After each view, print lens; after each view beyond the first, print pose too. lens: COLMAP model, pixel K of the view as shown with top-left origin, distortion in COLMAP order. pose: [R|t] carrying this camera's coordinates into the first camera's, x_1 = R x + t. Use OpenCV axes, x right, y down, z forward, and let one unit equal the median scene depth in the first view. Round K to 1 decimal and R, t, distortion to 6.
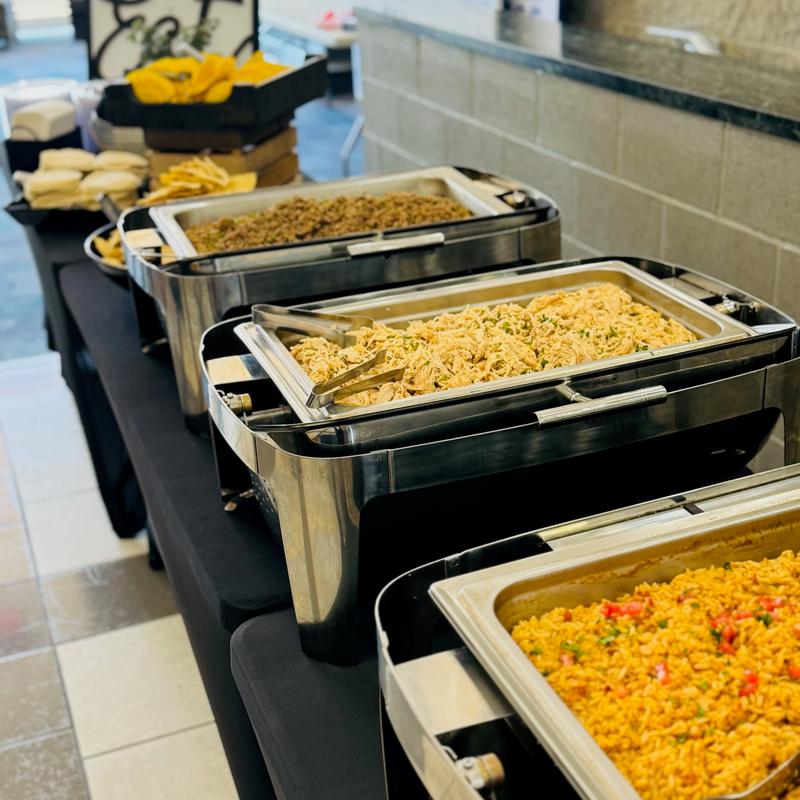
lens RADIAL K [[1232.8, 0, 400.0], [0, 1232.8, 400.0], [0, 0, 1]] dist [0.154406, -0.251562]
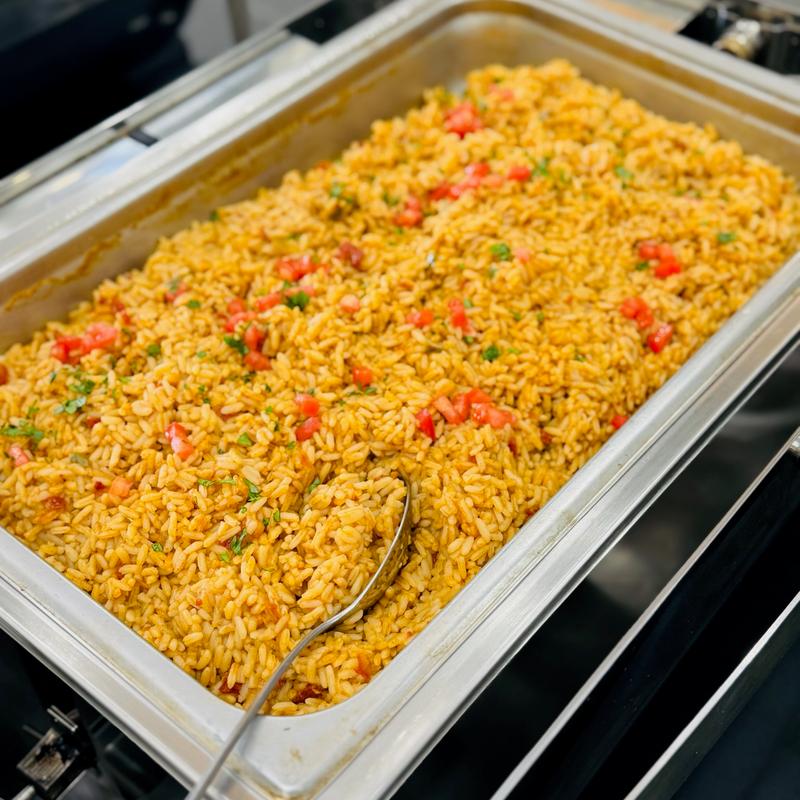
lens RADIAL K [[1232.8, 0, 400.0], [0, 1232.8, 400.0], [0, 0, 1]] dist [0.154406, -0.251562]
pose [[0.875109, -0.311447, 0.370384, 0.080605], [0.163706, 0.910776, 0.379062, -0.016880], [-0.455394, -0.271086, 0.848014, 0.410015]]
